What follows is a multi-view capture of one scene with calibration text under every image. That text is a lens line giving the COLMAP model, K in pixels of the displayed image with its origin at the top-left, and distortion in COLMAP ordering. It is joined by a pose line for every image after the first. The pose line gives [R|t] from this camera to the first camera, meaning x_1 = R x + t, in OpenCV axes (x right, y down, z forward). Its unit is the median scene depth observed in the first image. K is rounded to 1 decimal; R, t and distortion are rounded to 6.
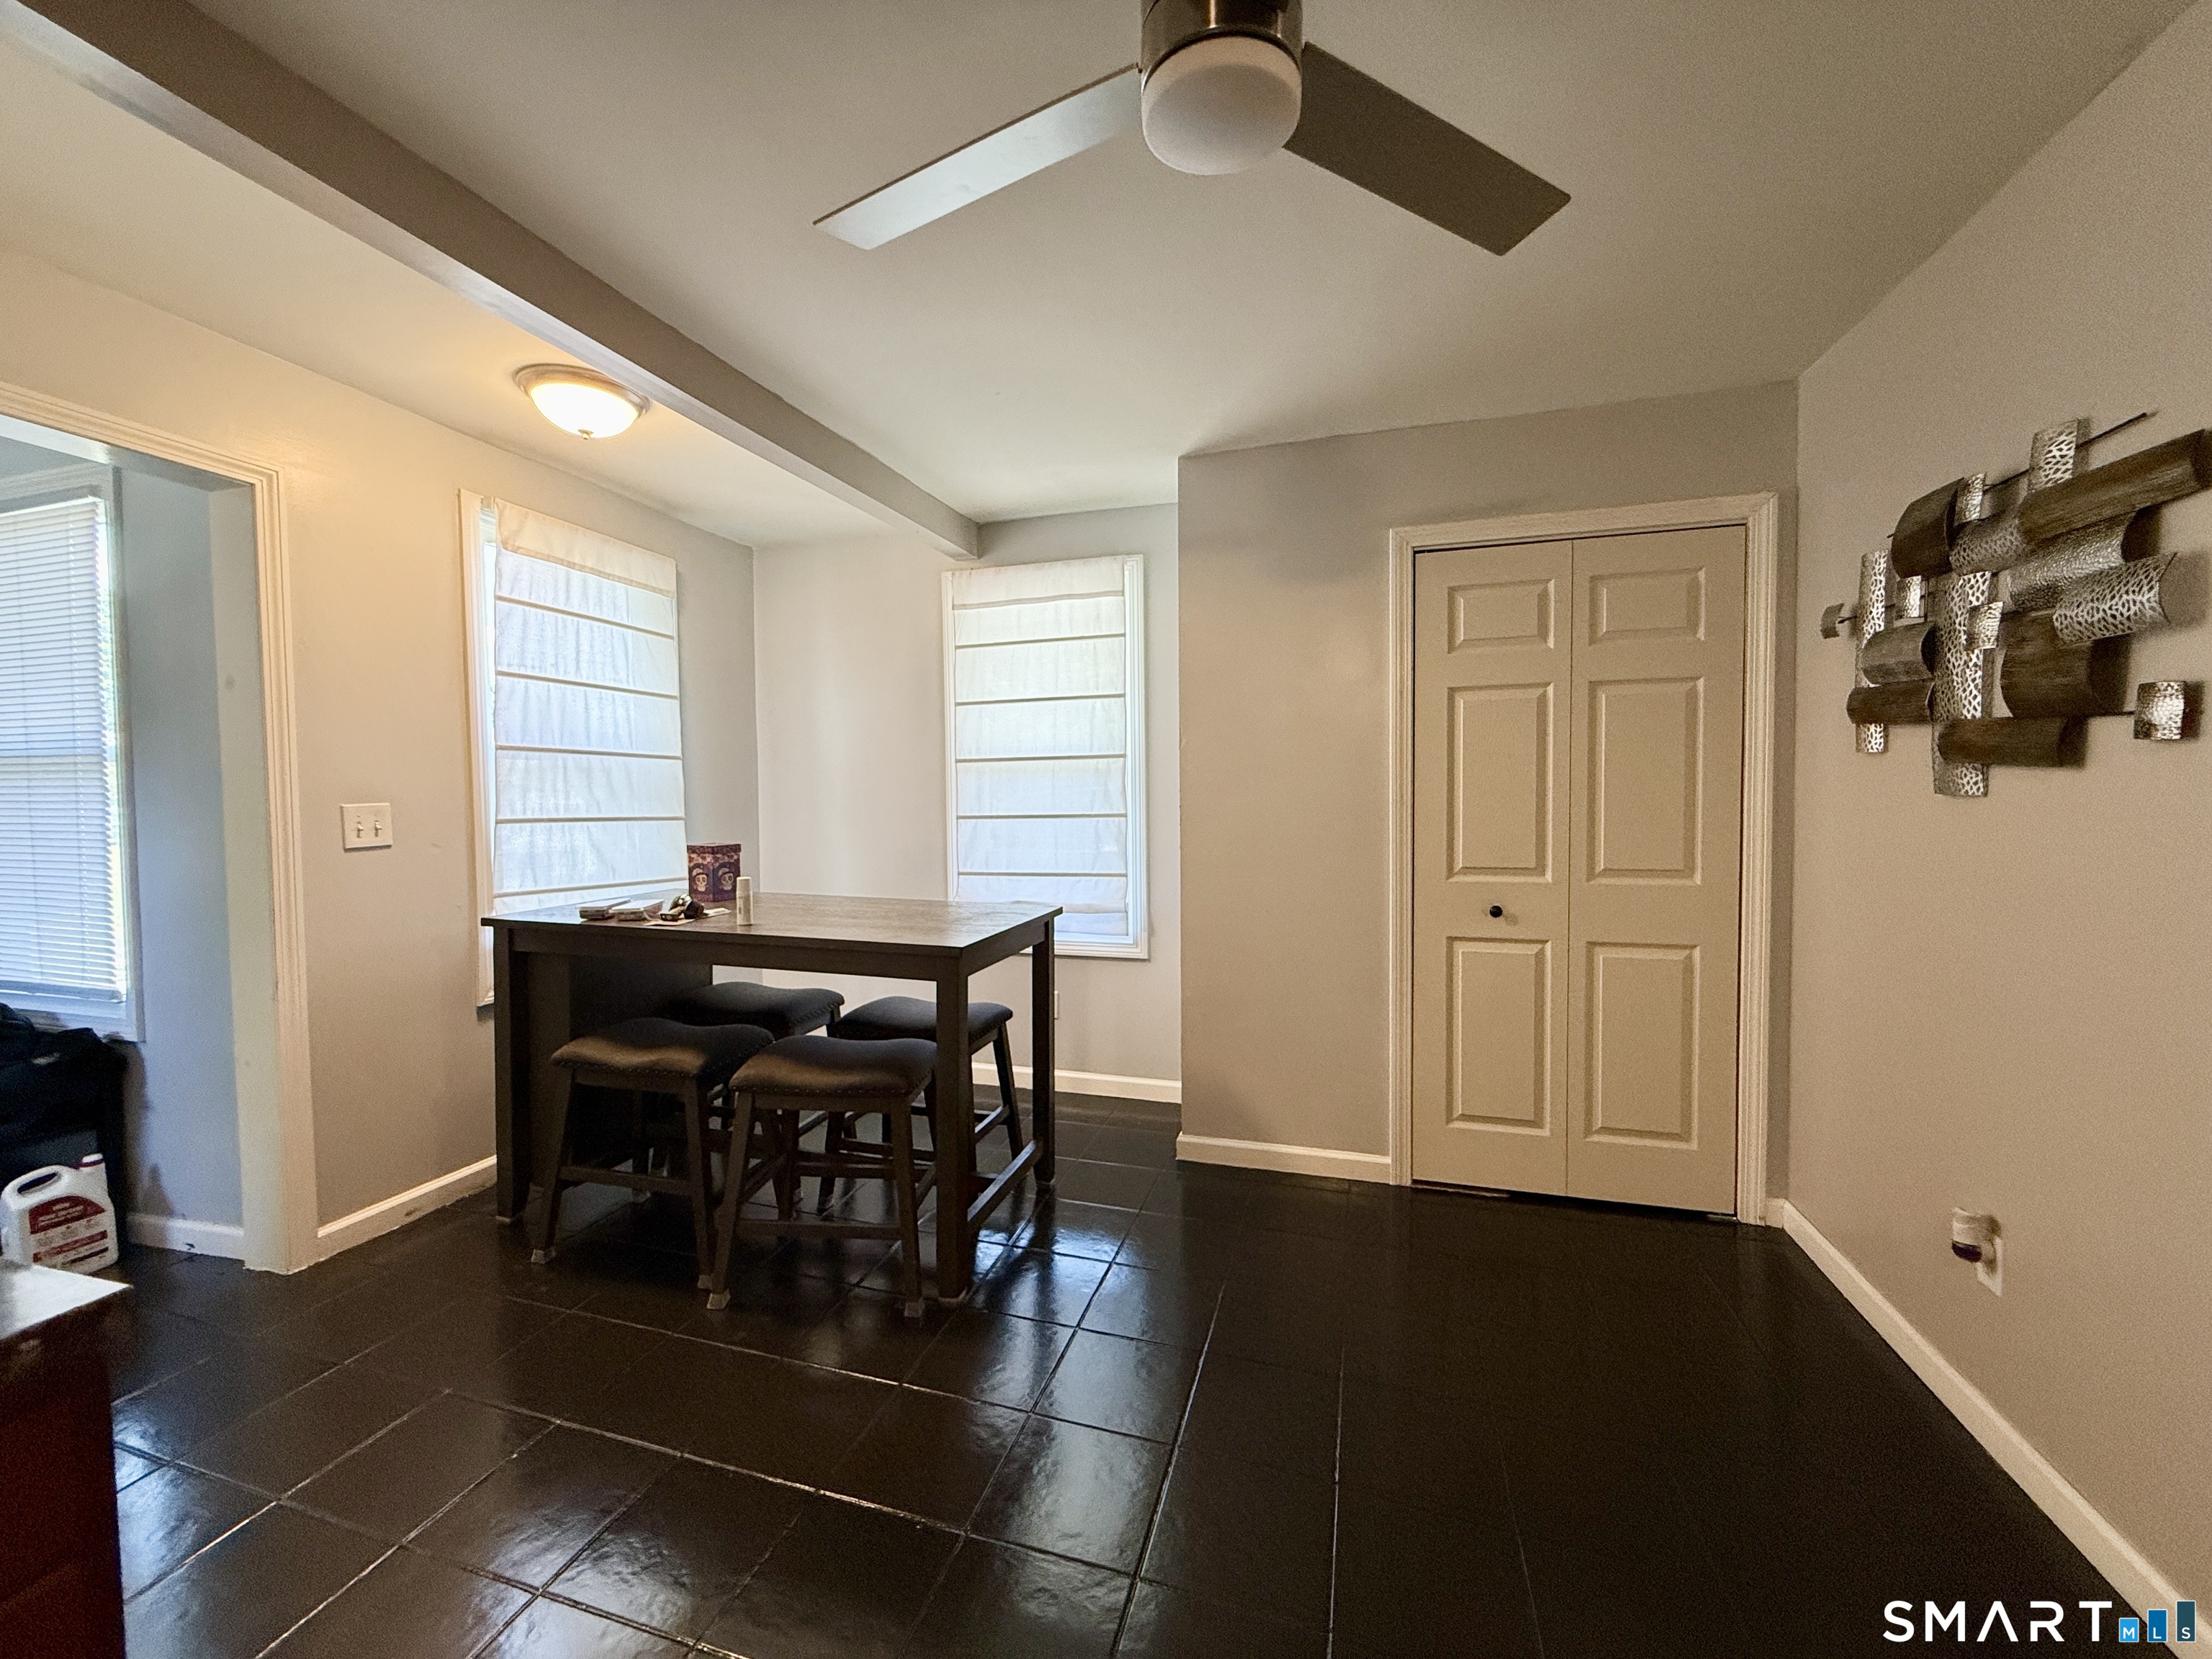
lens RADIAL K [[885.7, 0, 1099.3], [0, 885.7, 825.0], [0, 0, 1]] dist [0.001118, -0.000648]
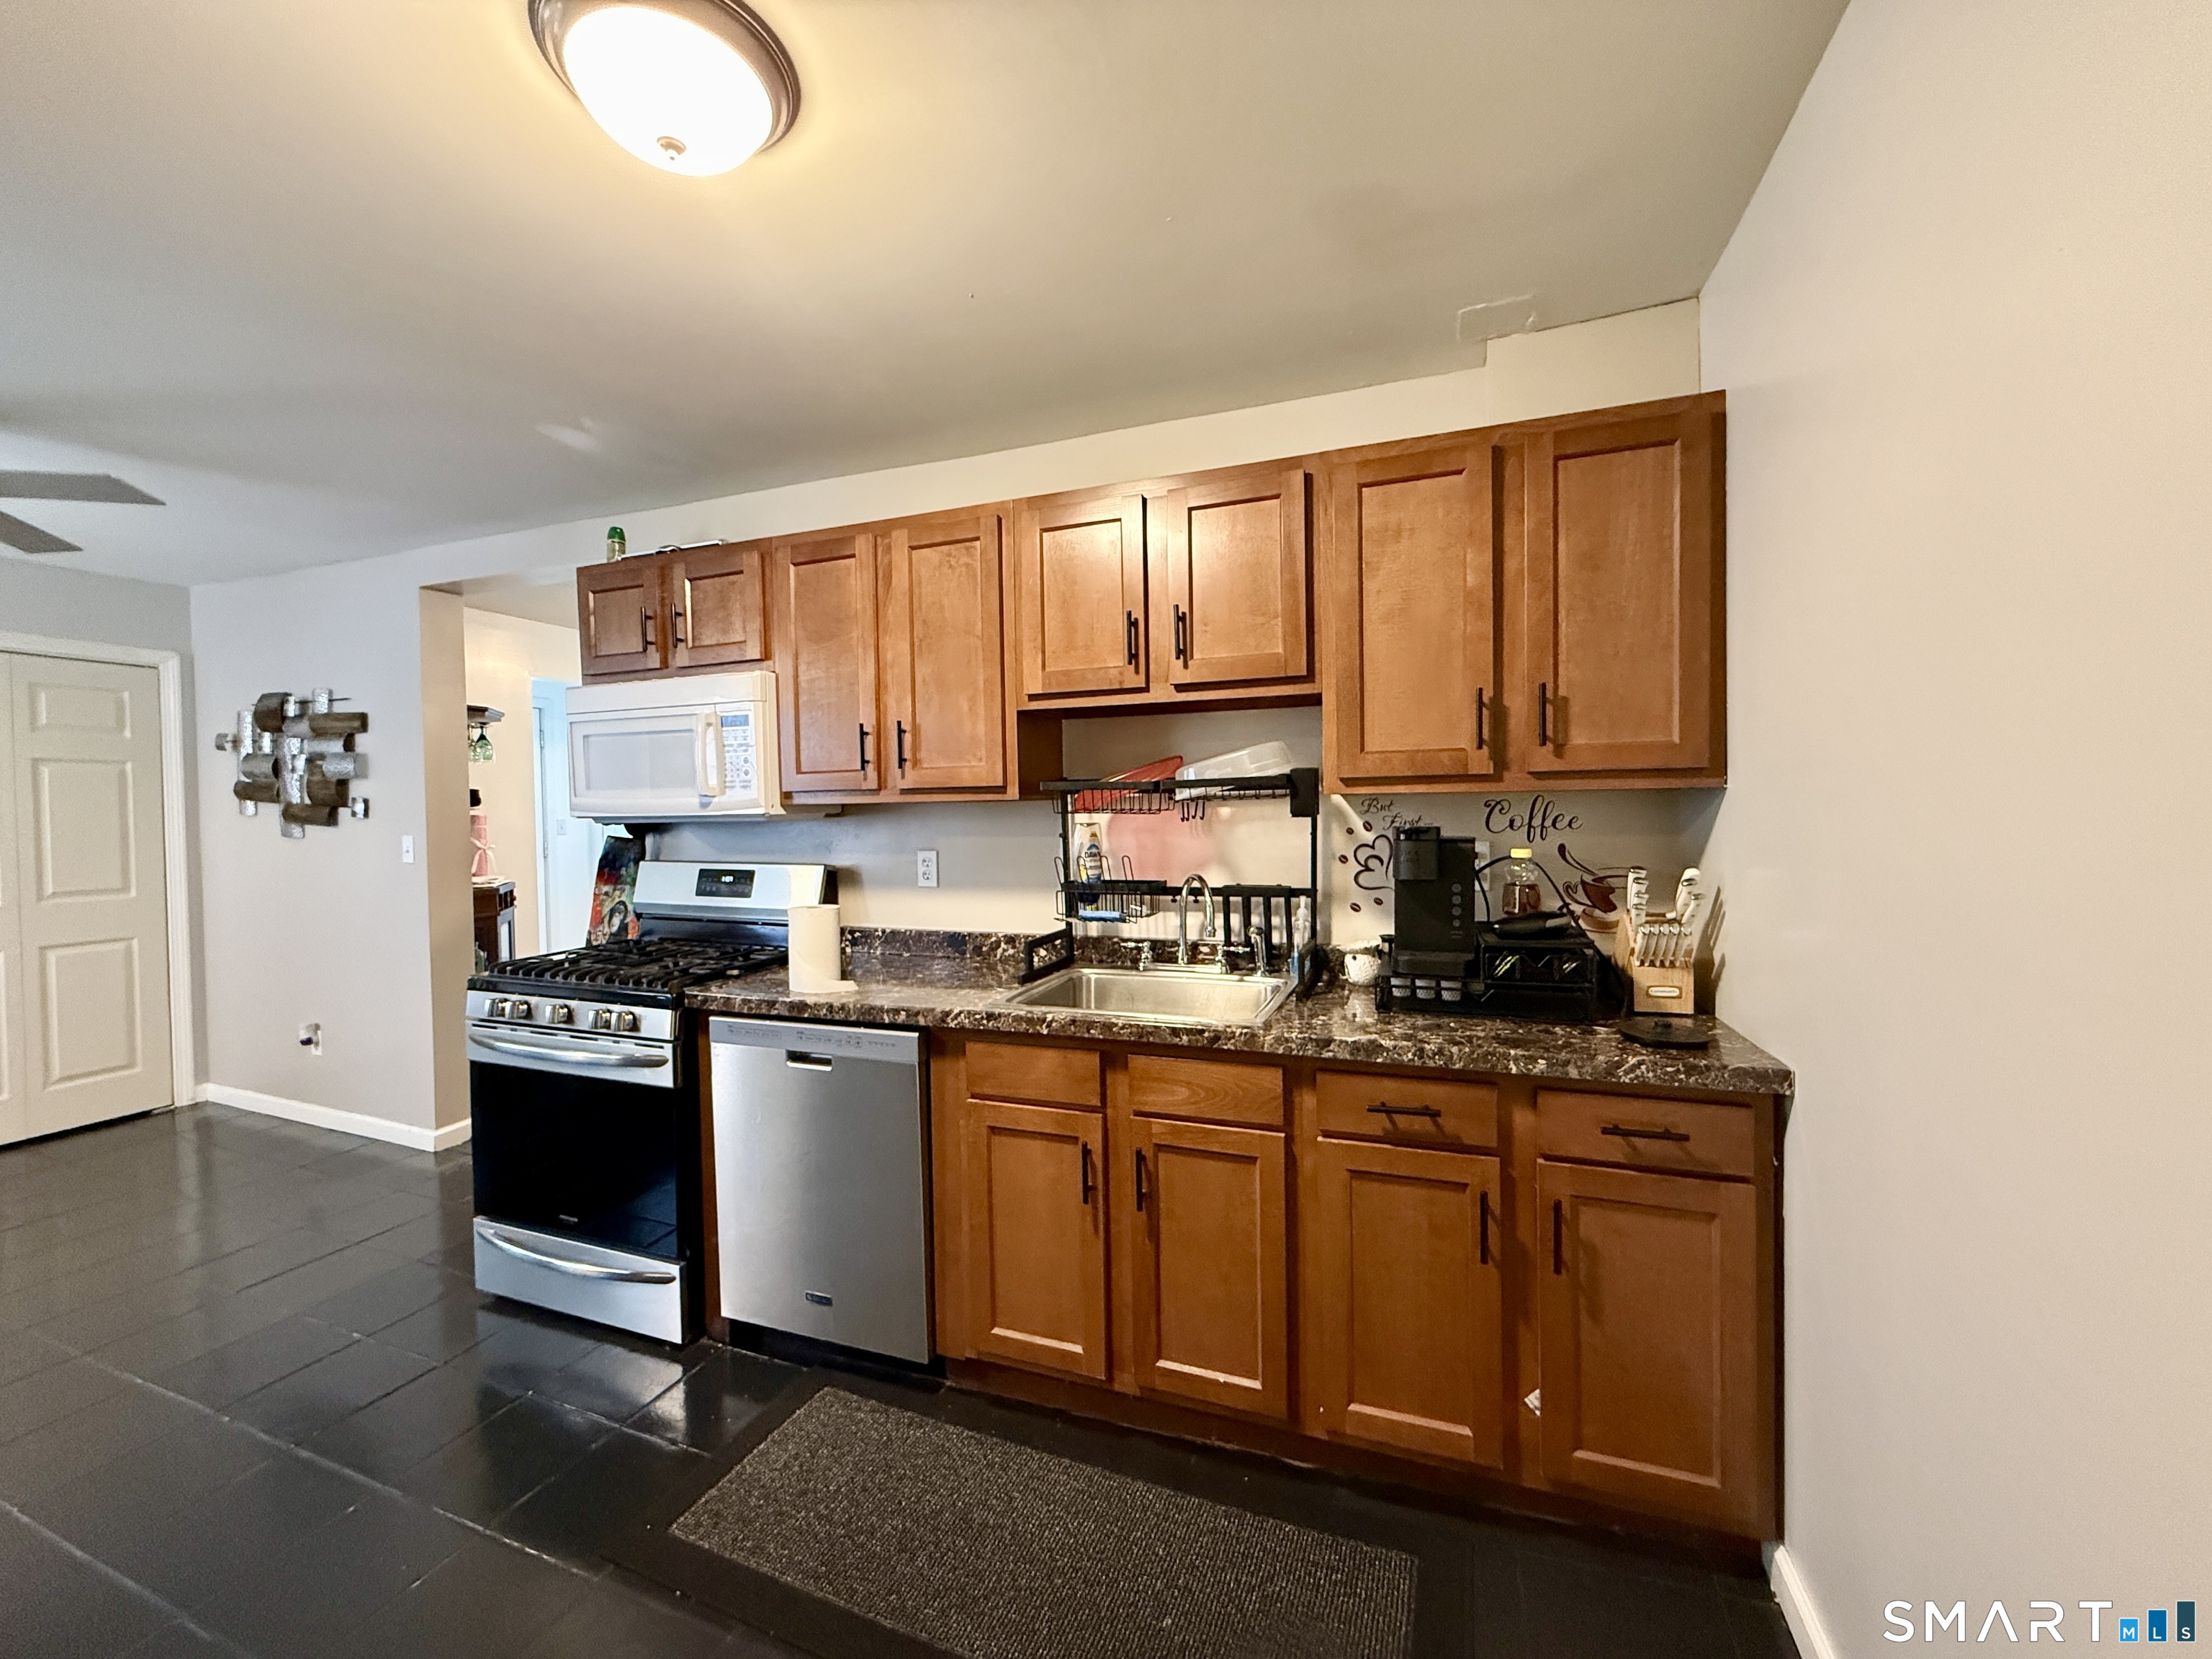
lens RADIAL K [[885.7, 0, 1109.2], [0, 885.7, 829.2], [0, 0, 1]] dist [0.001118, -0.000648]
pose [[0.080044, -0.015545, 0.996670, -1.067514], [0.043046, 0.999000, 0.012124, 0.006351], [-0.995861, 0.041932, 0.080633, -1.207901]]
